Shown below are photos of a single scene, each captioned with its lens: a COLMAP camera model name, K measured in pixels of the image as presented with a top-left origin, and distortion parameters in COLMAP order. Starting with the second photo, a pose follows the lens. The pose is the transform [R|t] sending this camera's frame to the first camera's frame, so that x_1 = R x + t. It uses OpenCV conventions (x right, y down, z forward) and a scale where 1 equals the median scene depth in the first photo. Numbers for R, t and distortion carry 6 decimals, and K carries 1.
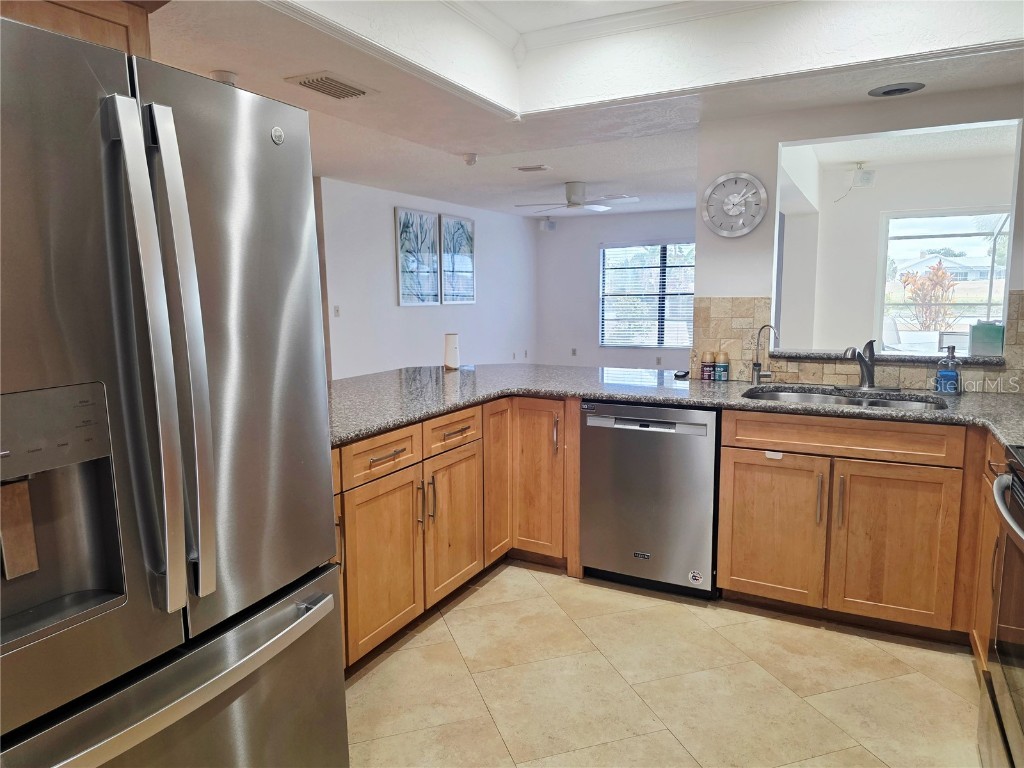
lens RADIAL K [[684.6, 0, 505.9], [0, 684.6, 386.4], [0, 0, 1]] dist [0.076156, -0.076547]
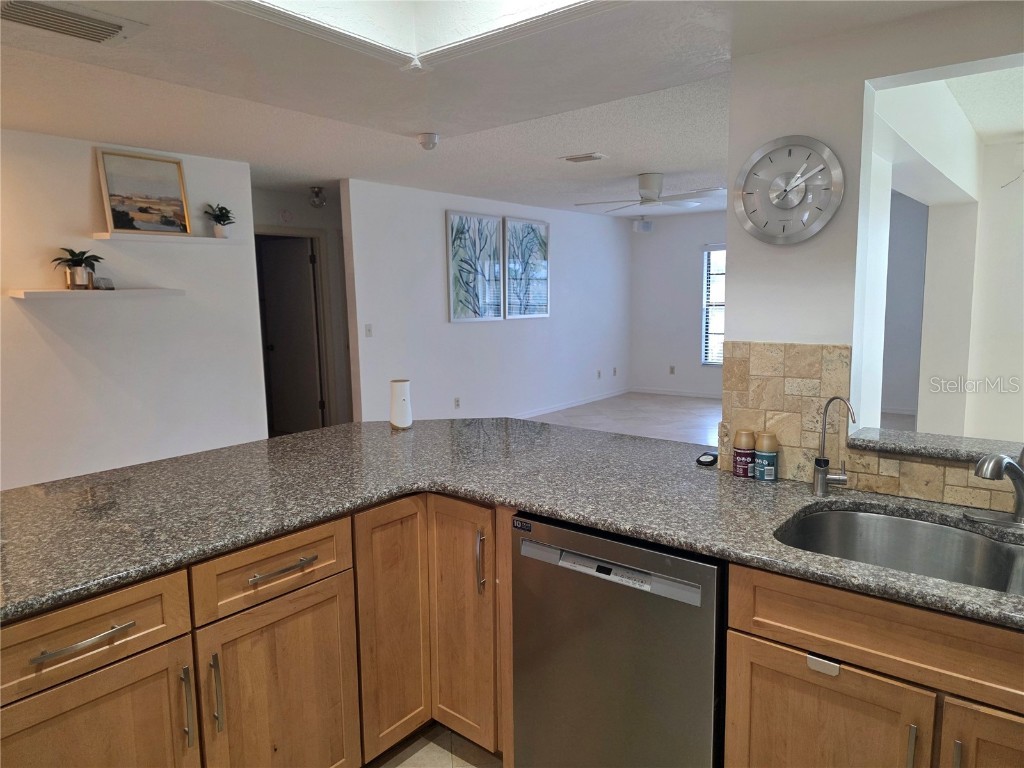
lens RADIAL K [[684.6, 0, 516.9], [0, 684.6, 380.9], [0, 0, 1]] dist [0.076156, -0.076547]
pose [[0.983390, 0.017784, -0.180631, 0.219740], [-0.019597, 0.999774, -0.008256, -0.092211], [0.180443, 0.011659, 0.983516, 0.384611]]
